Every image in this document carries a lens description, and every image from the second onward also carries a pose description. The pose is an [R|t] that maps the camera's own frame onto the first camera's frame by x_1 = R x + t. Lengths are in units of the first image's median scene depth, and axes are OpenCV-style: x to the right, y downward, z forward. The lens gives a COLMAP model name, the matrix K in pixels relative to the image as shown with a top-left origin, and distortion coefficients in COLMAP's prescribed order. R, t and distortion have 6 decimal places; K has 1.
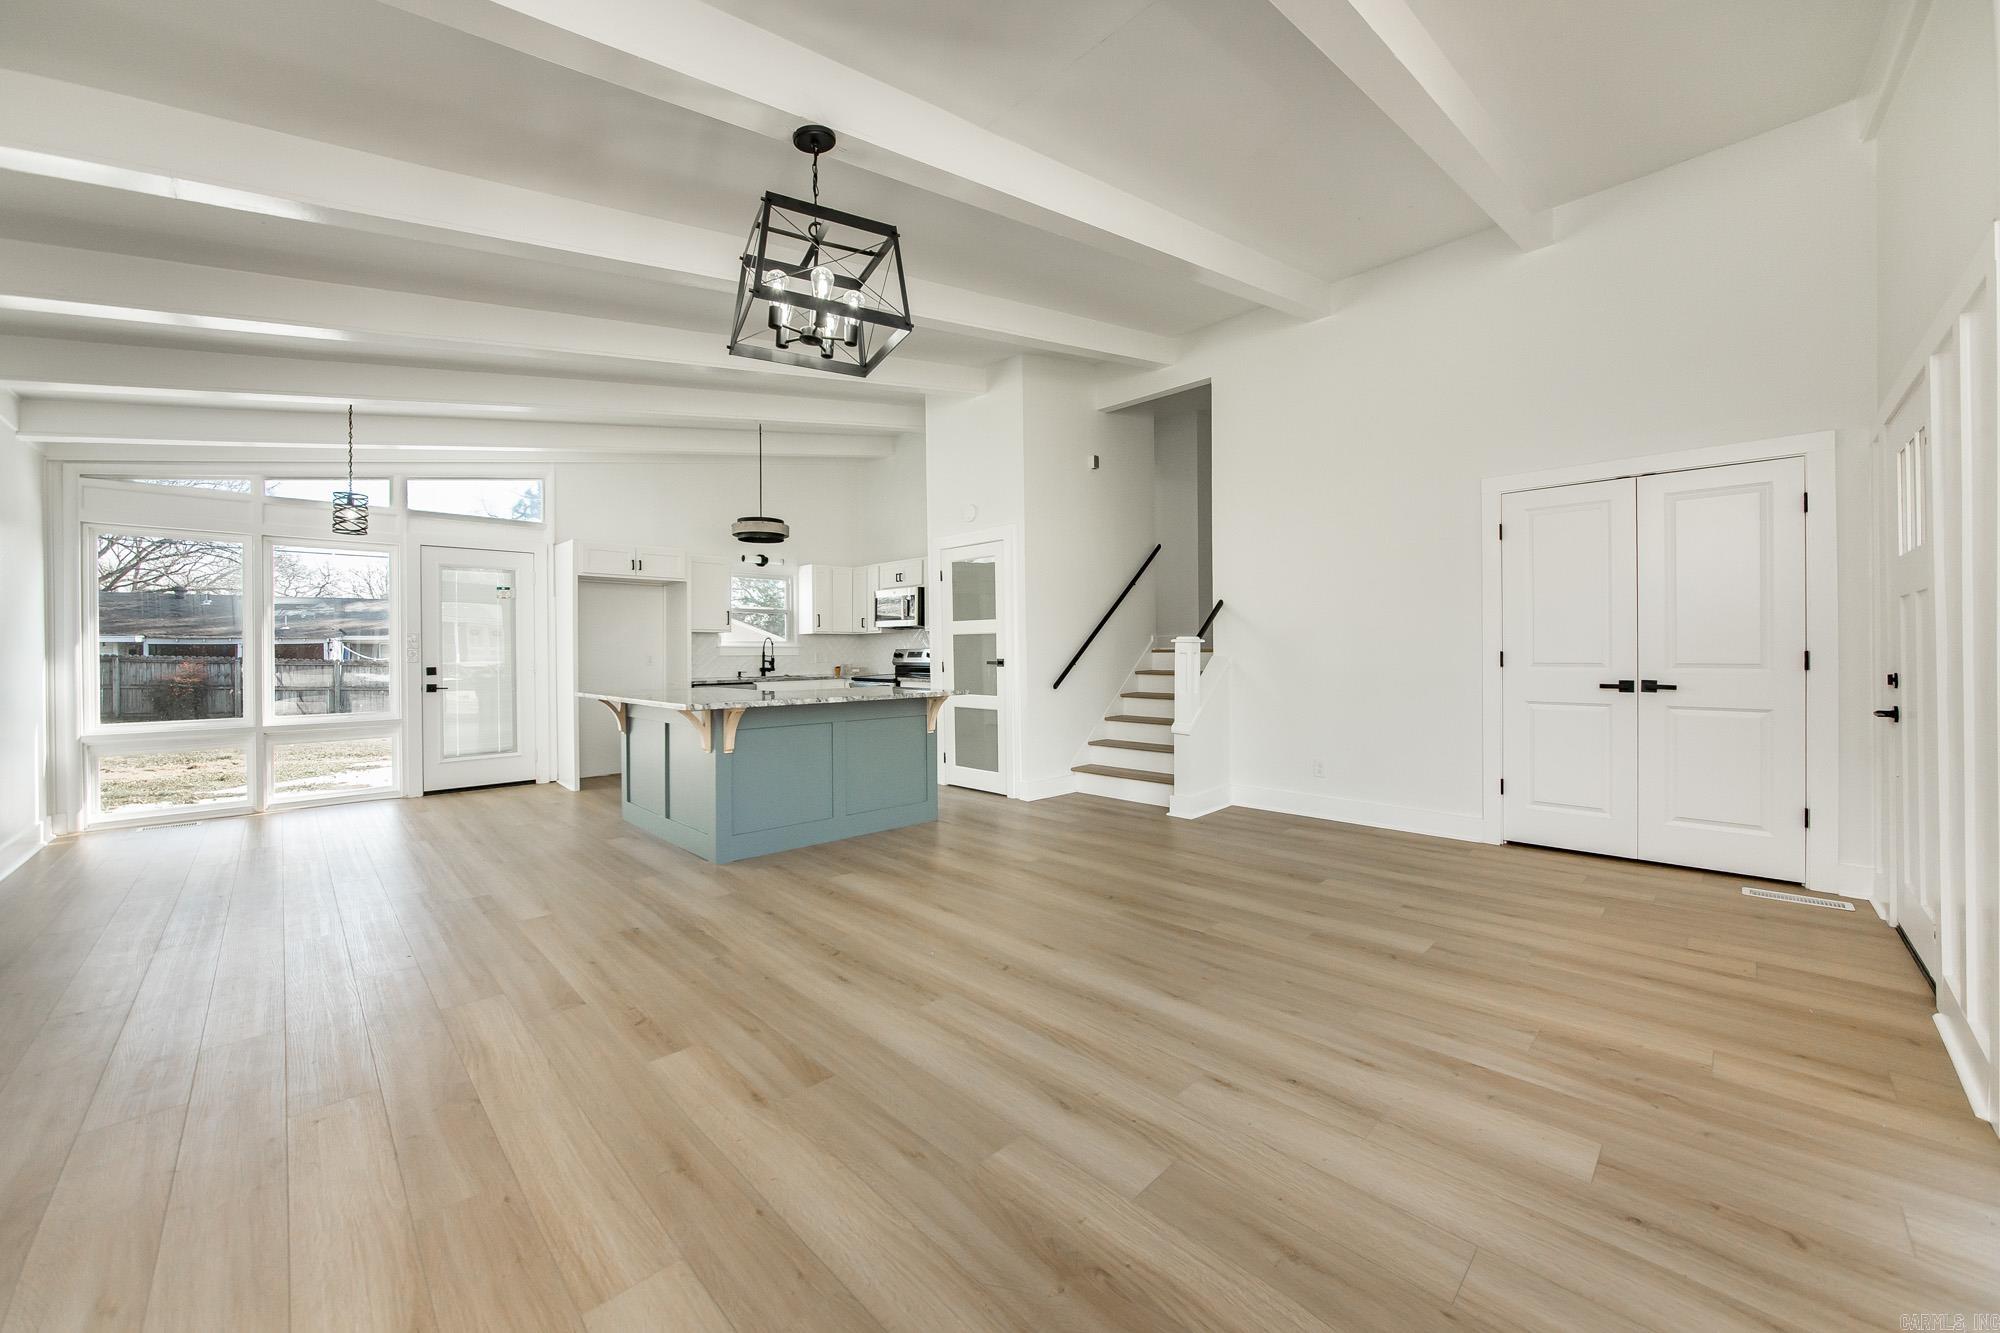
lens RADIAL K [[740.8, 0, 997.1], [0, 740.8, 655.0], [0, 0, 1]] dist [-0.012287, 0.000186]
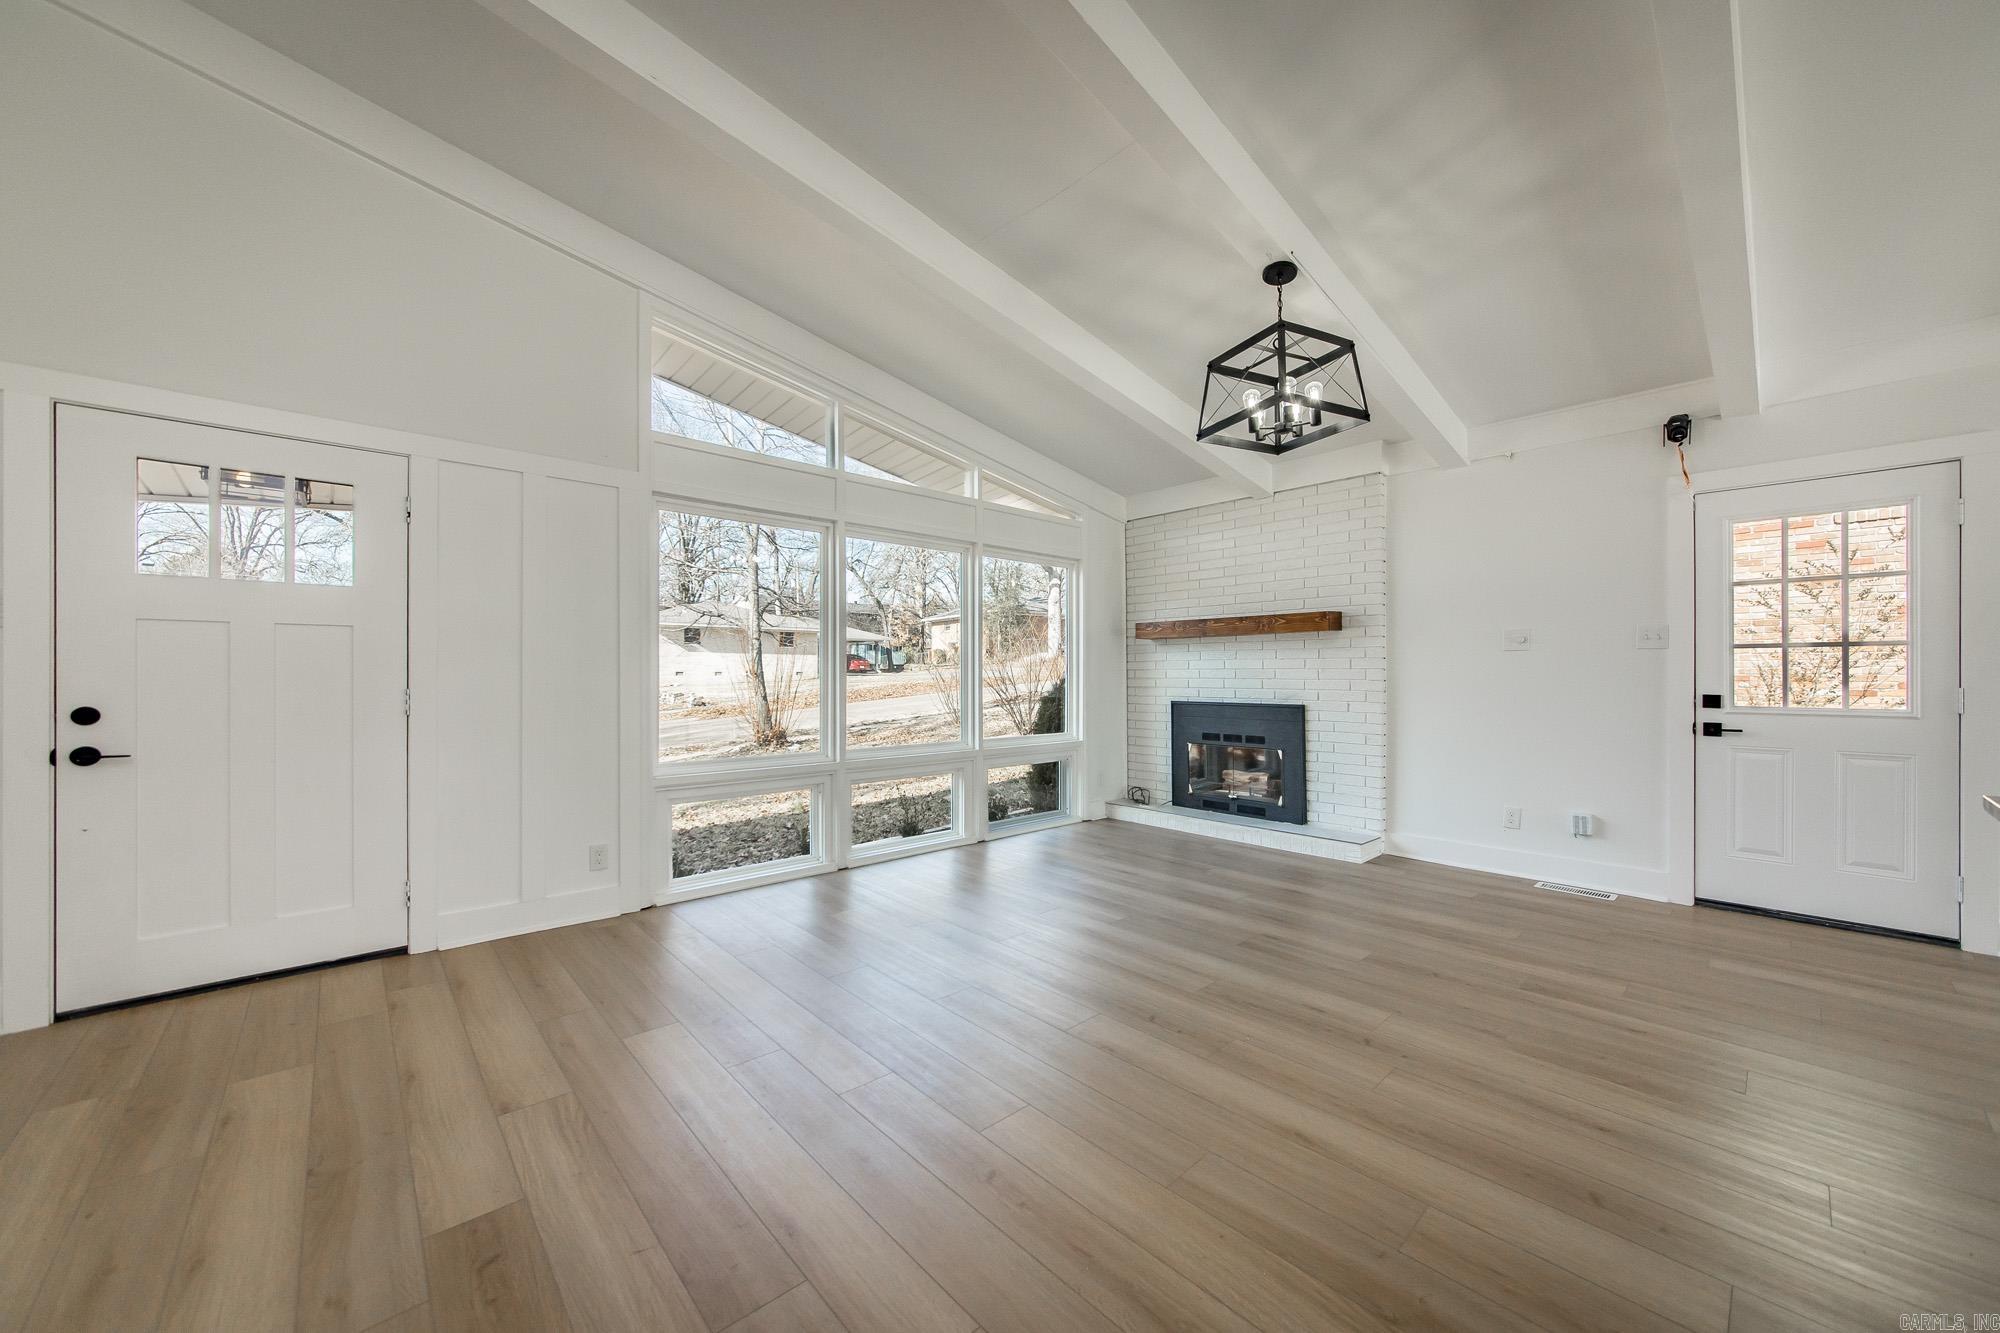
lens RADIAL K [[733.2, 0, 1001.8], [0, 733.2, 675.3], [0, 0, 1]] dist [-0.007851, 0.000243]
pose [[-0.999307, 0.006588, 0.036627, 0.071979], [0.006711, 0.999972, 0.003250, -0.003554], [-0.036605, 0.003494, -0.999324, 0.852160]]
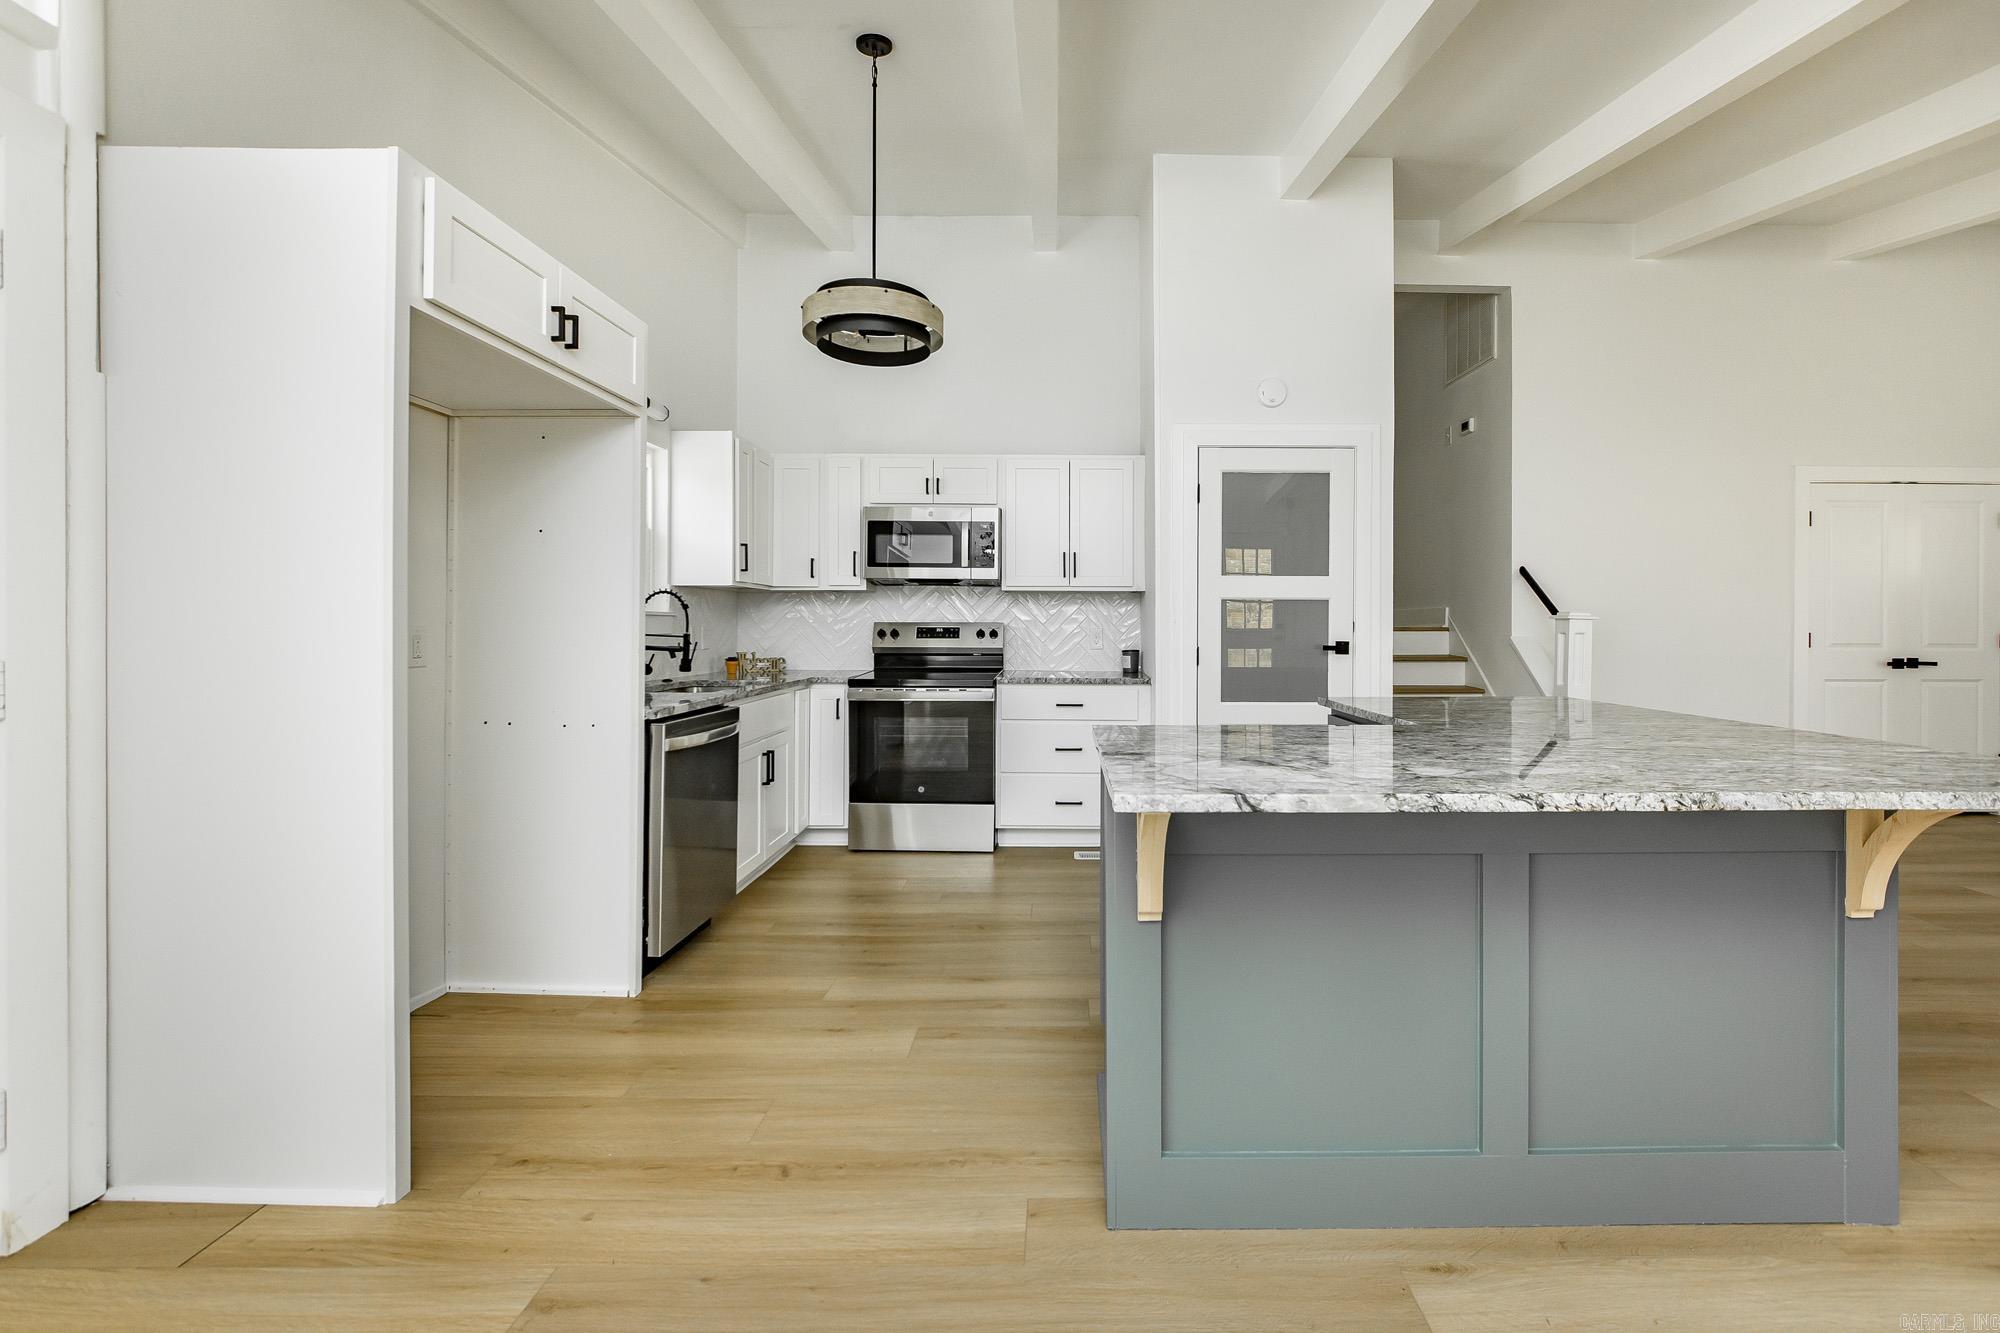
lens RADIAL K [[828.2, 0, 1073.5], [0, 828.2, 630.3], [0, 0, 1]] dist [-0.009558, 0.000256]
pose [[0.689331, 0.003562, 0.724438, -0.626873], [-0.003607, 0.999992, -0.001485, -0.002047], [-0.724438, -0.001589, 0.689338, 0.671965]]
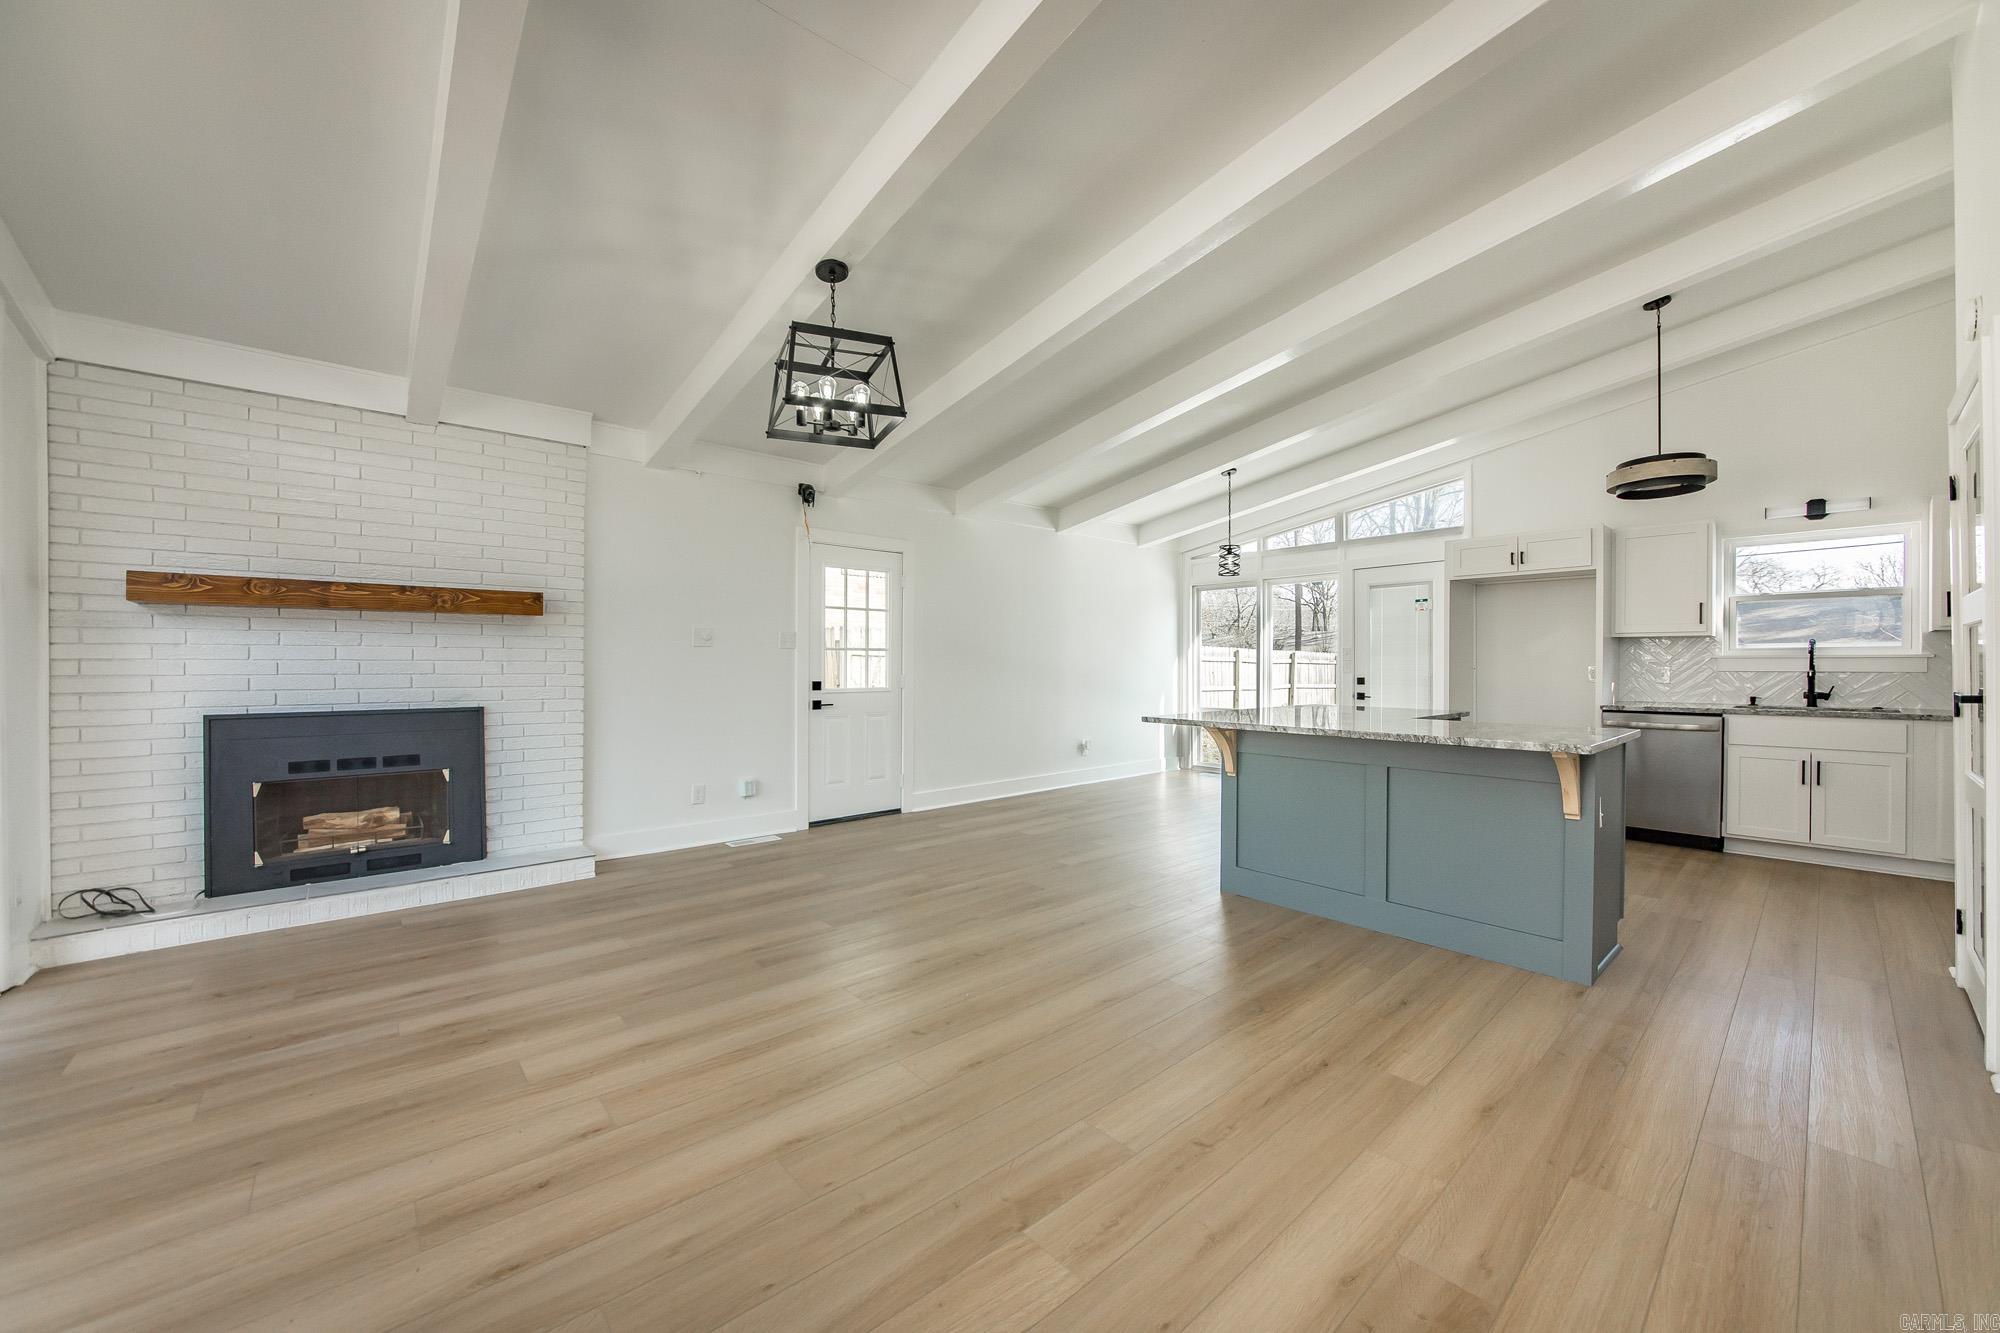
lens RADIAL K [[745.8, 0, 997.4], [0, 745.8, 675.2], [0, 0, 1]] dist [-0.017629, -0.000028]
pose [[-0.058028, 0.019690, -0.998121, 0.388825], [-0.002793, 0.999798, 0.019885, -0.007588], [0.998311, 0.003942, -0.057961, 0.508106]]
